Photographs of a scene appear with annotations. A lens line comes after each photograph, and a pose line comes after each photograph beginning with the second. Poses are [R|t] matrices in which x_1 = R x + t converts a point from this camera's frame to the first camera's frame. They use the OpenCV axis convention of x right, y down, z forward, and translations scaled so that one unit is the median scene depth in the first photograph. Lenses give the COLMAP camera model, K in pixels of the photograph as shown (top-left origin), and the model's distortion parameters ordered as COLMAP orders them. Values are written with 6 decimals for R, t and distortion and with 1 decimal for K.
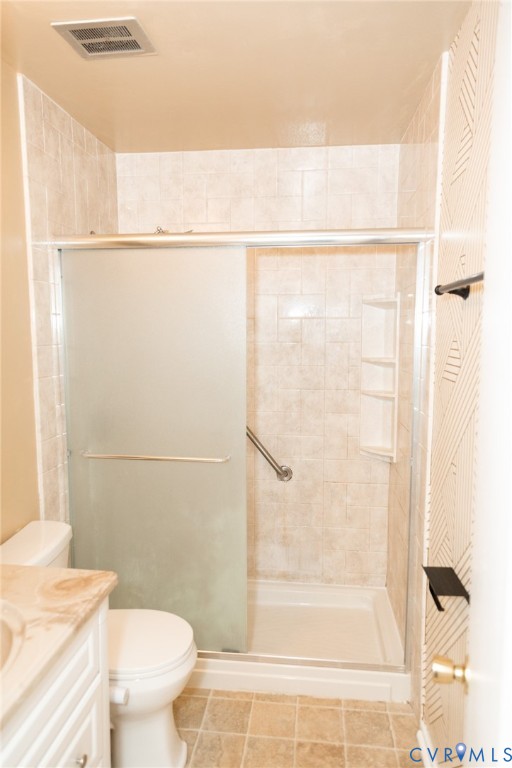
lens RADIAL K [[509.9, 0, 256.0], [0, 509.9, 384.0], [0, 0, 1]] dist [0.016253, 0.000584]
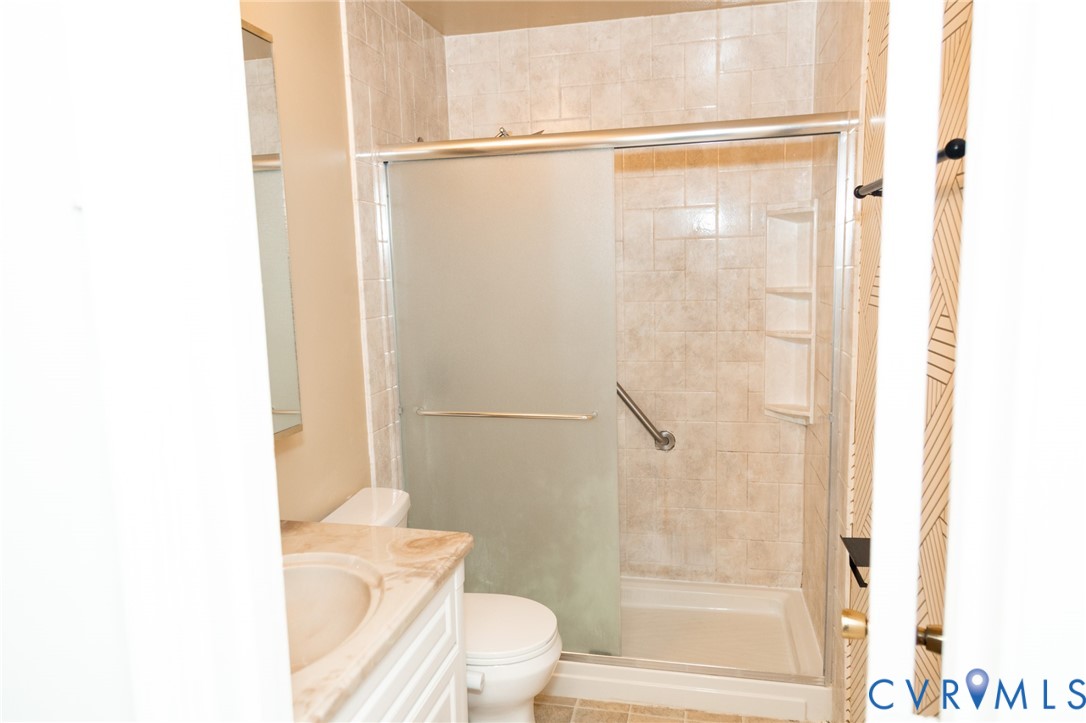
lens RADIAL K [[721.1, 0, 539.3], [0, 721.1, 367.0], [0, 0, 1]] dist [0.016253, 0.000584]
pose [[0.993755, -0.012911, -0.110833, -0.011660], [0.016398, 0.999397, 0.030604, 0.028988], [0.110371, -0.032231, 0.993368, -0.114709]]
